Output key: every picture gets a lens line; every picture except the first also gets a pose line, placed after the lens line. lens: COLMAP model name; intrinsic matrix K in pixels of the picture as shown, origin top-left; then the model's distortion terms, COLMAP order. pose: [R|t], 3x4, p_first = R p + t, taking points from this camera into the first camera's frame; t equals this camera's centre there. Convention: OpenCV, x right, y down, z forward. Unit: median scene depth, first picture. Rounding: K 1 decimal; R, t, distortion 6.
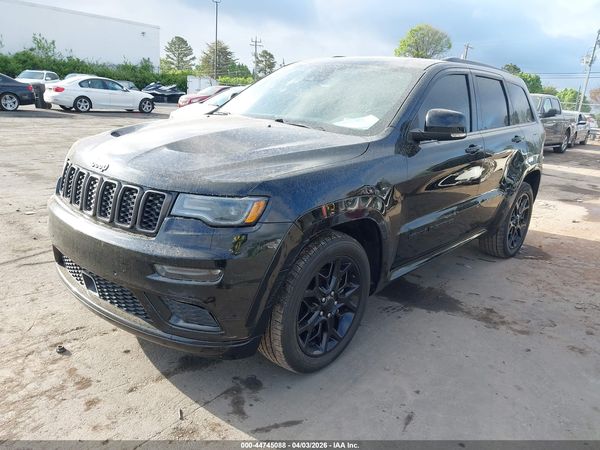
lens RADIAL K [[474.2, 0, 296.0], [0, 474.2, 226.0], [0, 0, 1]] dist [0.011500, -0.018017]
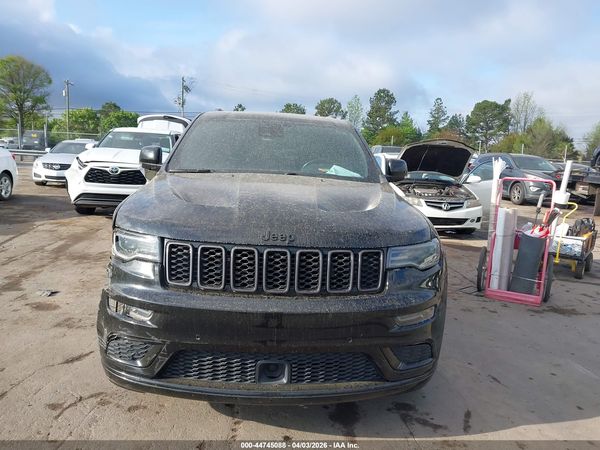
lens RADIAL K [[474.2, 0, 293.4], [0, 474.2, 228.7], [0, 0, 1]] dist [0.011500, -0.018017]
pose [[0.702188, -0.144772, 0.697118, -1.064030], [0.189461, 0.981802, 0.013055, -0.155426], [-0.686322, 0.122909, 0.716838, 0.343578]]
